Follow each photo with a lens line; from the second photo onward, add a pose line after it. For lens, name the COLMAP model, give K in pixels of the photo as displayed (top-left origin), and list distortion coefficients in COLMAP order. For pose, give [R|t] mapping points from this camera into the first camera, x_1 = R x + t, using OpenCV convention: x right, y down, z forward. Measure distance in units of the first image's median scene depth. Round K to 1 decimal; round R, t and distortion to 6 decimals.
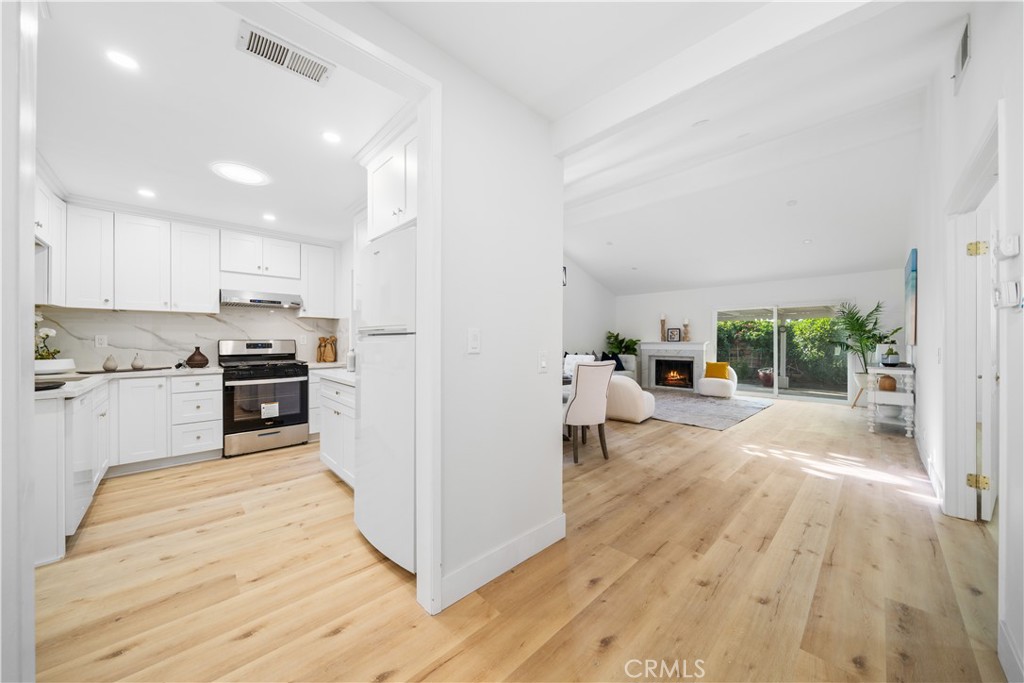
lens RADIAL K [[351.0, 0, 508.4], [0, 351.0, 342.4], [0, 0, 1]] dist [-0.005764, -0.000041]
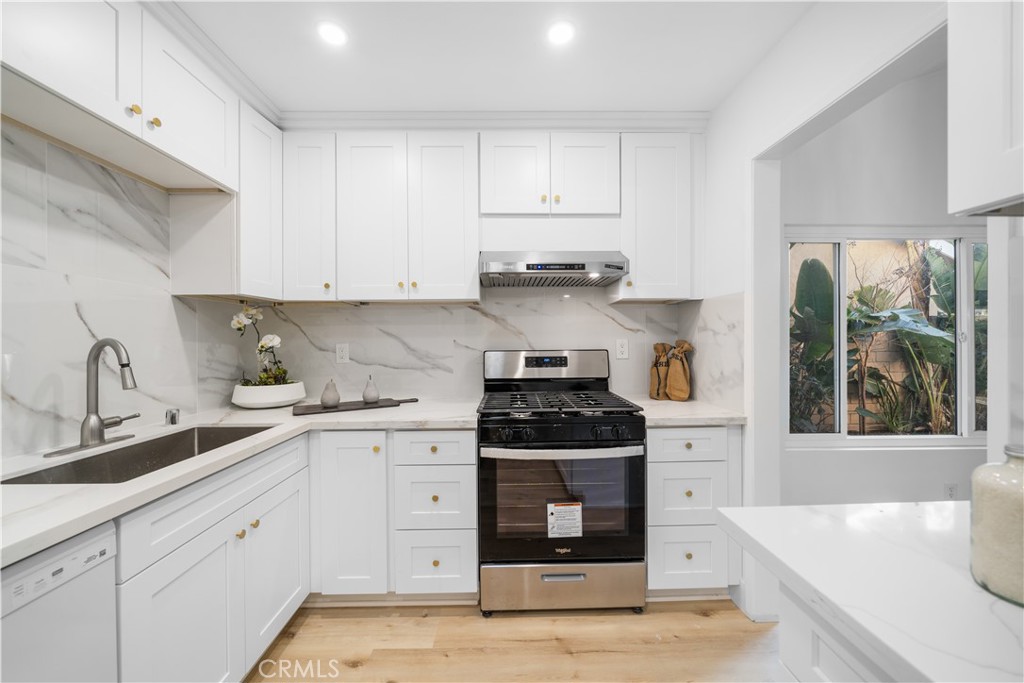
lens RADIAL K [[366.2, 0, 508.1], [0, 366.2, 339.0], [0, 0, 1]] dist [-0.004549, -0.000162]
pose [[0.735609, -0.004096, -0.677394, -0.283455], [0.003023, 0.999992, -0.002764, -0.015871], [0.677399, -0.000014, 0.735615, 0.413386]]
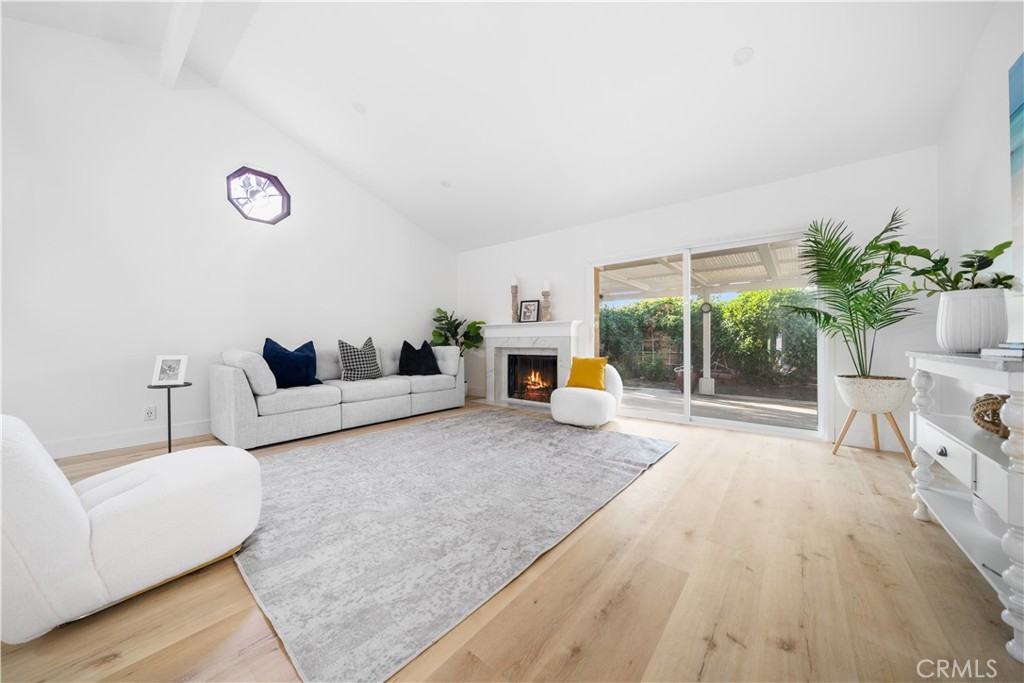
lens RADIAL K [[351.0, 0, 508.4], [0, 351.0, 342.4], [0, 0, 1]] dist [-0.005764, -0.000041]
pose [[0.991523, -0.005696, 0.129810, 0.557907], [0.005469, 0.999983, 0.002110, 0.043898], [-0.129820, -0.001382, 0.991537, 0.665256]]
